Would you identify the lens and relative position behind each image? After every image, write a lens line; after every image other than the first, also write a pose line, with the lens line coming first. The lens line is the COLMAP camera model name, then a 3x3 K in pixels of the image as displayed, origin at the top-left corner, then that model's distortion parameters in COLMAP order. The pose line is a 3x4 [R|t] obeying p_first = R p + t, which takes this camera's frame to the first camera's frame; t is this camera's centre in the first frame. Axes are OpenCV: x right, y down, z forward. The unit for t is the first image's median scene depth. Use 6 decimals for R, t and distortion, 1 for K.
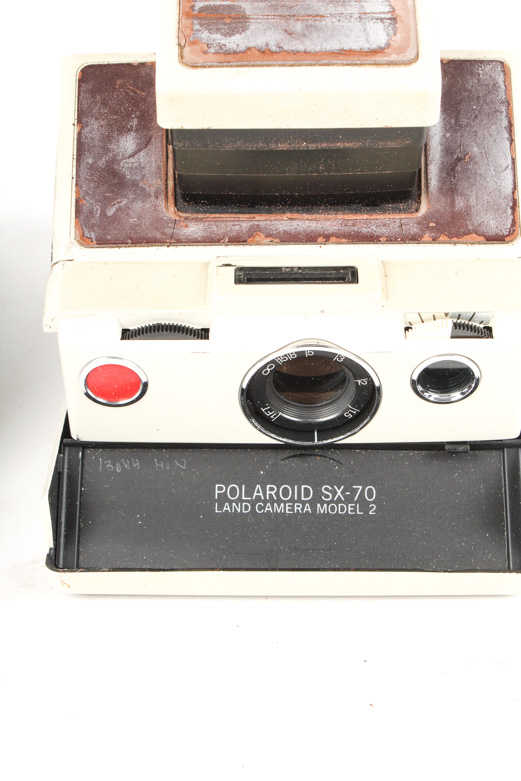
lens RADIAL K [[1559.1, 0, 260.5], [0, 1559.1, 390.5], [0, 0, 1]] dist [0.028692, 0.183776]
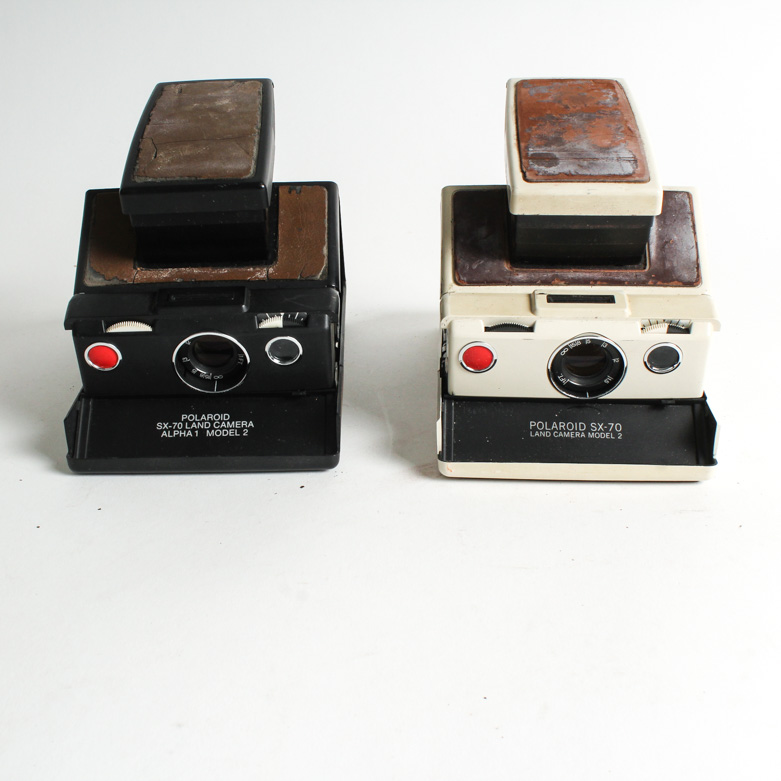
lens RADIAL K [[1243.1, 0, 390.5], [0, 1243.1, 390.5], [0, 0, 1]] dist [-0.108430, 0.005340]
pose [[0.999407, 0.013176, -0.031814, -0.146219], [-0.017126, 0.991720, -0.127272, 0.212165], [0.029874, 0.127742, 0.991357, -0.407510]]
